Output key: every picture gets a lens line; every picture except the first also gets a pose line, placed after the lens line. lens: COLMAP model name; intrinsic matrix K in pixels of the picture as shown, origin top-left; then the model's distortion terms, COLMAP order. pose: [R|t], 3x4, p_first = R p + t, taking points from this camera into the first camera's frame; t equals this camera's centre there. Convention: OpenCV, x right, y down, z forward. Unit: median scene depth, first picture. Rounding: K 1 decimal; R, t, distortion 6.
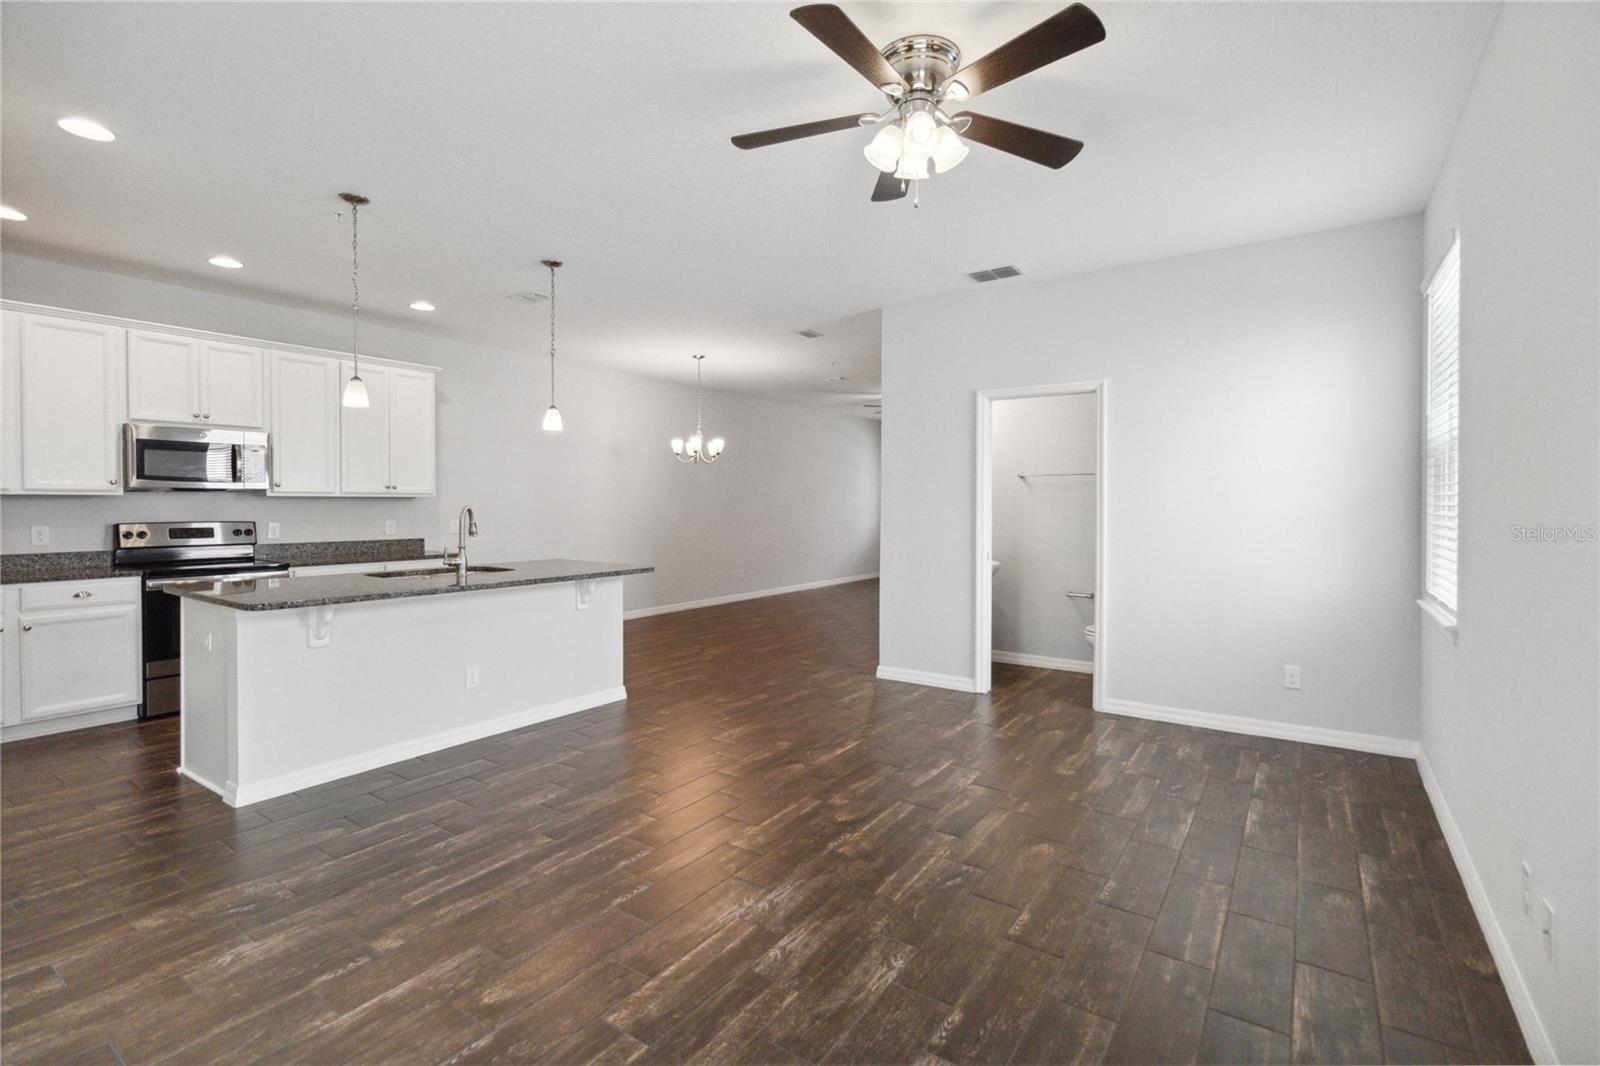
lens RADIAL K [[742.2, 0, 816.9], [0, 742.2, 515.6], [0, 0, 1]] dist [0.000803, 0.000391]
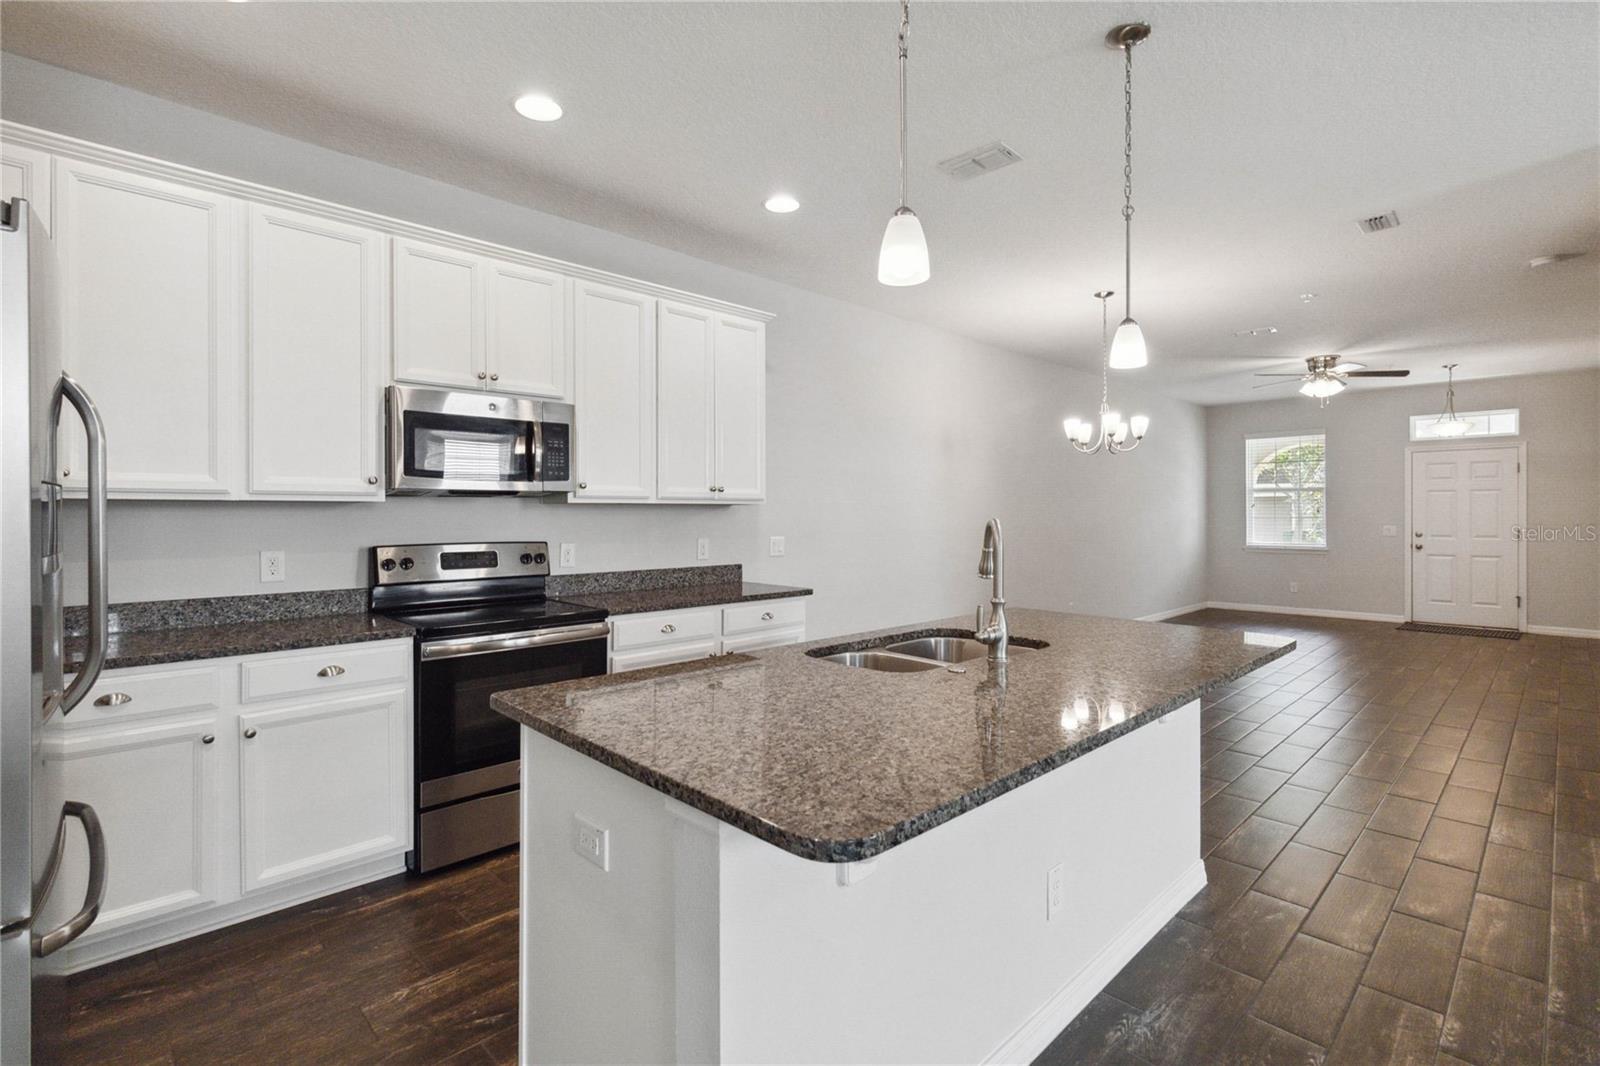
lens RADIAL K [[742.2, 0, 801.7], [0, 742.2, 517.7], [0, 0, 1]] dist [0.000803, 0.000391]
pose [[0.979726, -0.003341, -0.200313, -0.458589], [0.000896, 0.999924, -0.012296, -0.006035], [0.200339, 0.011867, 0.979655, 0.451987]]
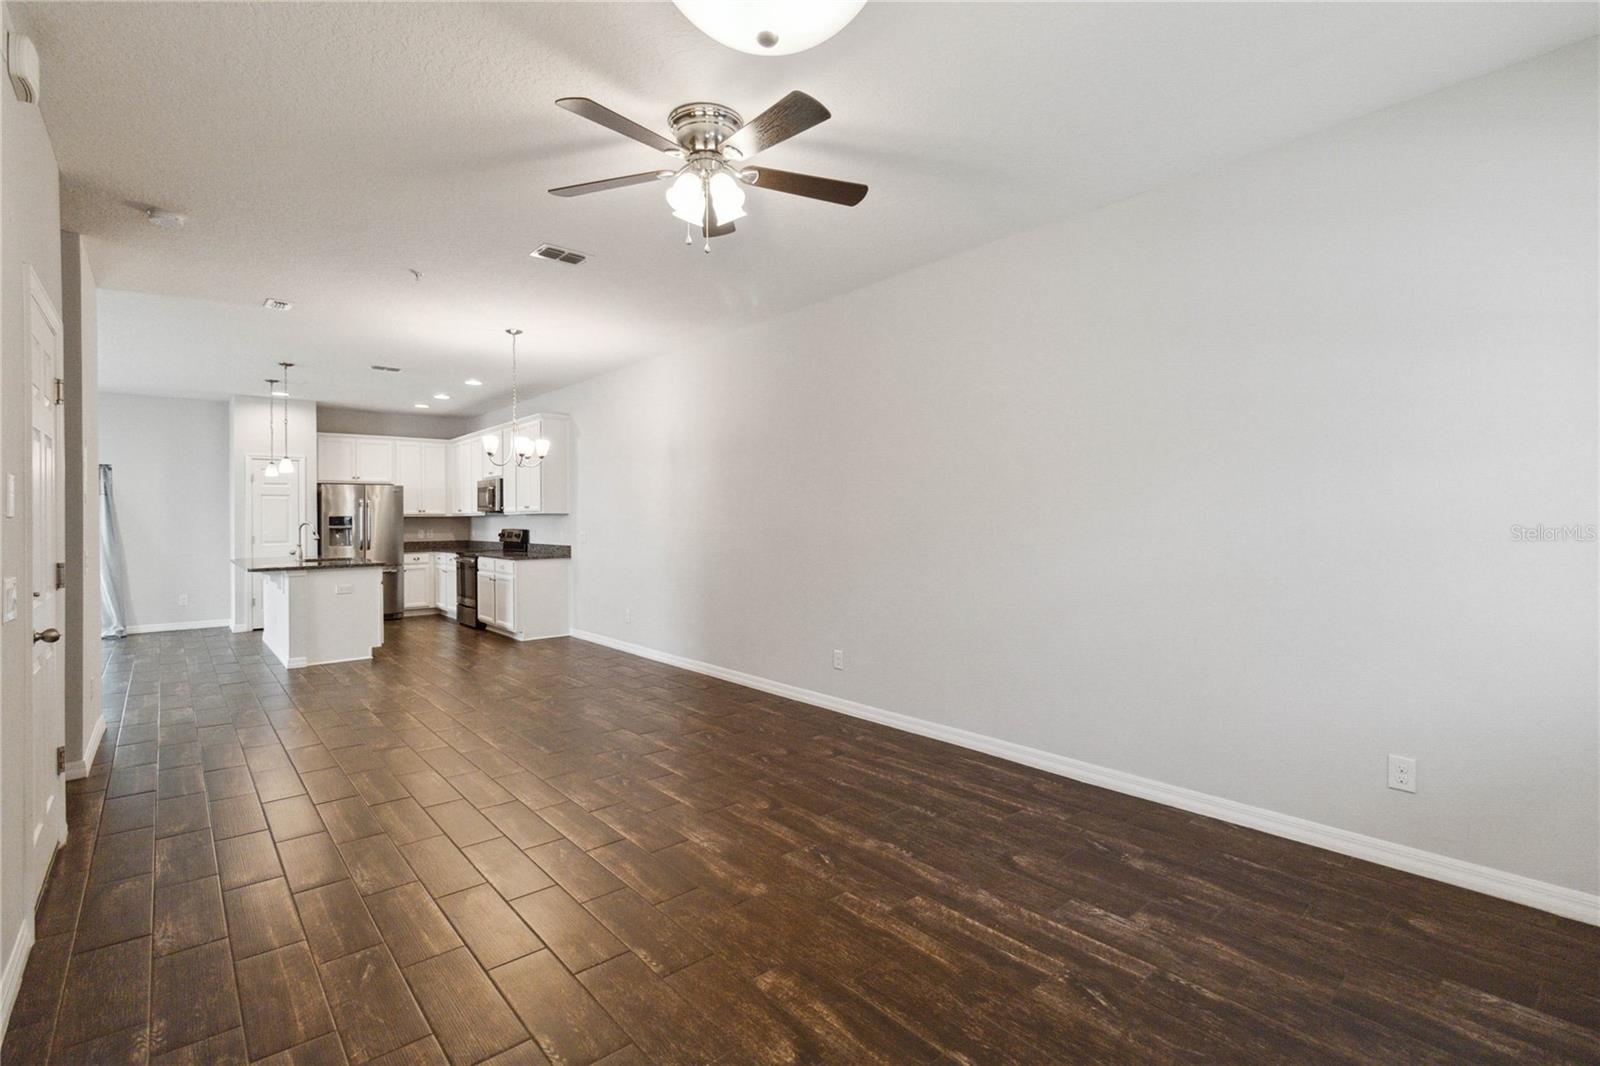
lens RADIAL K [[742.2, 0, 797.7], [0, 742.2, 505.5], [0, 0, 1]] dist [0.000803, 0.000391]
pose [[-0.268560, -0.020973, -0.963035, 0.813938], [-0.010300, 0.999768, -0.018901, -0.025471], [0.963208, 0.004844, -0.268714, 2.360333]]
